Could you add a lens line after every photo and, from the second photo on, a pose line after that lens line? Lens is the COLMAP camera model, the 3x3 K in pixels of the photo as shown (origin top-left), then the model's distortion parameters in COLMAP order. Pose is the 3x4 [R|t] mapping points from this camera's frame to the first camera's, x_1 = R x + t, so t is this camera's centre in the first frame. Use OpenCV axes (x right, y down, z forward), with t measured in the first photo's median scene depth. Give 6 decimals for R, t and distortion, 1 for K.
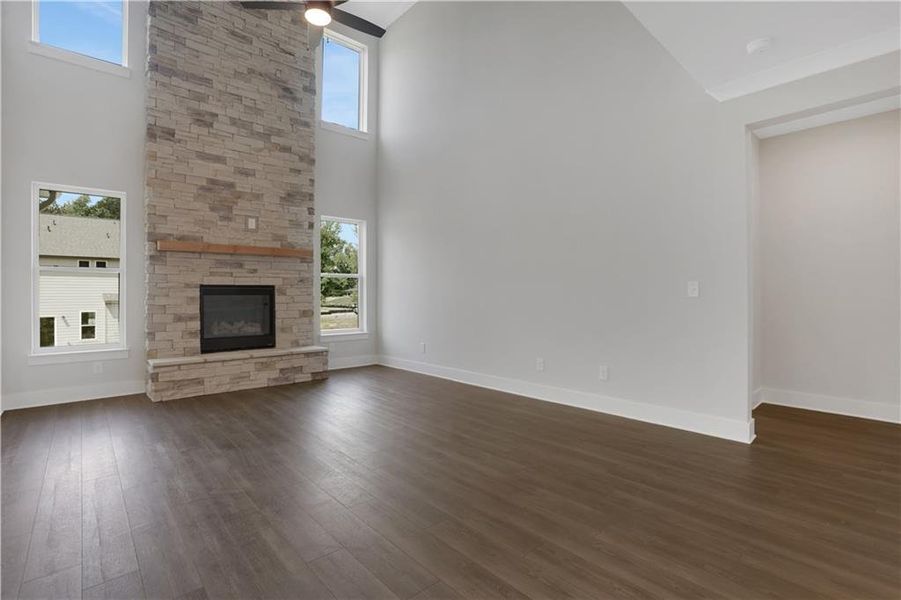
lens RADIAL K [[423.7, 0, 445.6], [0, 423.7, 294.7], [0, 0, 1]] dist [-0.077806, 0.032829]
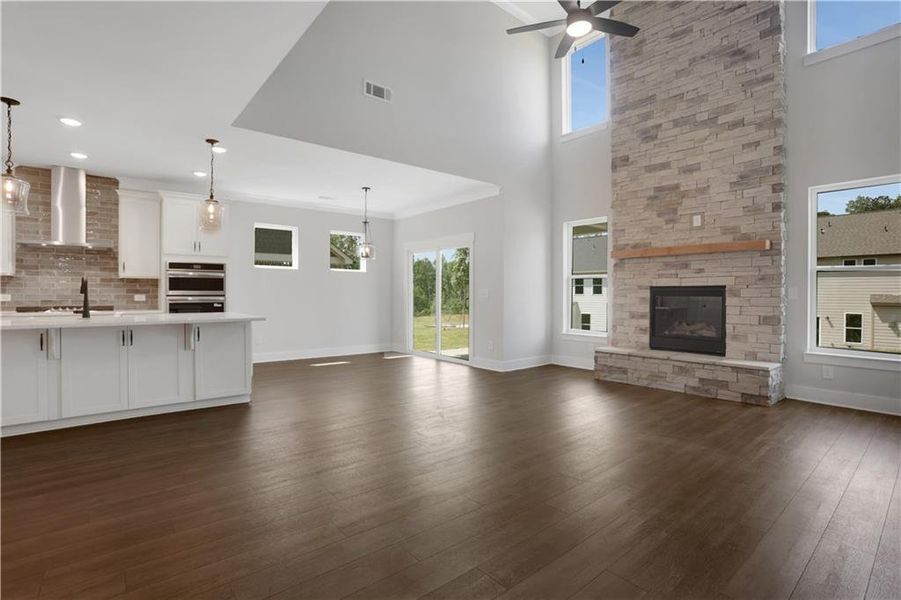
lens RADIAL K [[430.0, 0, 447.4], [0, 430.0, 298.8], [0, 0, 1]] dist [-0.079964, 0.035048]
pose [[-0.040535, 0.013319, -0.999089, 0.525523], [-0.005495, 0.999893, 0.013552, -0.003256], [0.999163, 0.006039, -0.040458, 0.485640]]
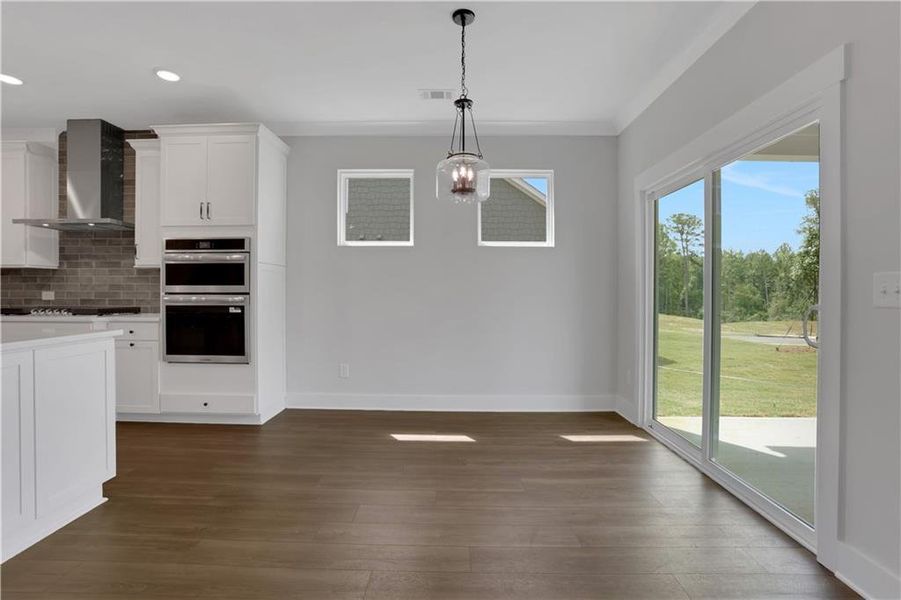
lens RADIAL K [[423.7, 0, 445.6], [0, 423.7, 294.7], [0, 0, 1]] dist [-0.077806, 0.032829]
pose [[-0.681910, 0.003788, -0.731426, -0.345580], [-0.003811, 0.999955, 0.008732, 0.001636], [0.731426, 0.008742, -0.681865, 0.500169]]
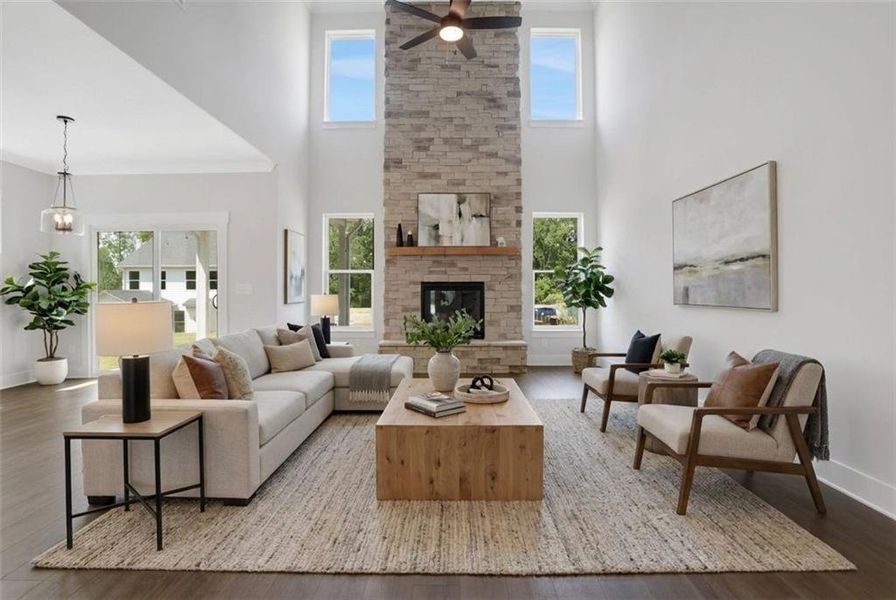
lens RADIAL K [[420.4, 0, 447.7], [0, 420.4, 283.8], [0, 0, 1]] dist [-0.066525, 0.000172]
pose [[0.737895, -0.007926, -0.674869, 0.279136], [-0.002695, 0.999888, -0.014689, -0.000737], [0.674910, 0.012657, 0.737791, 0.139180]]
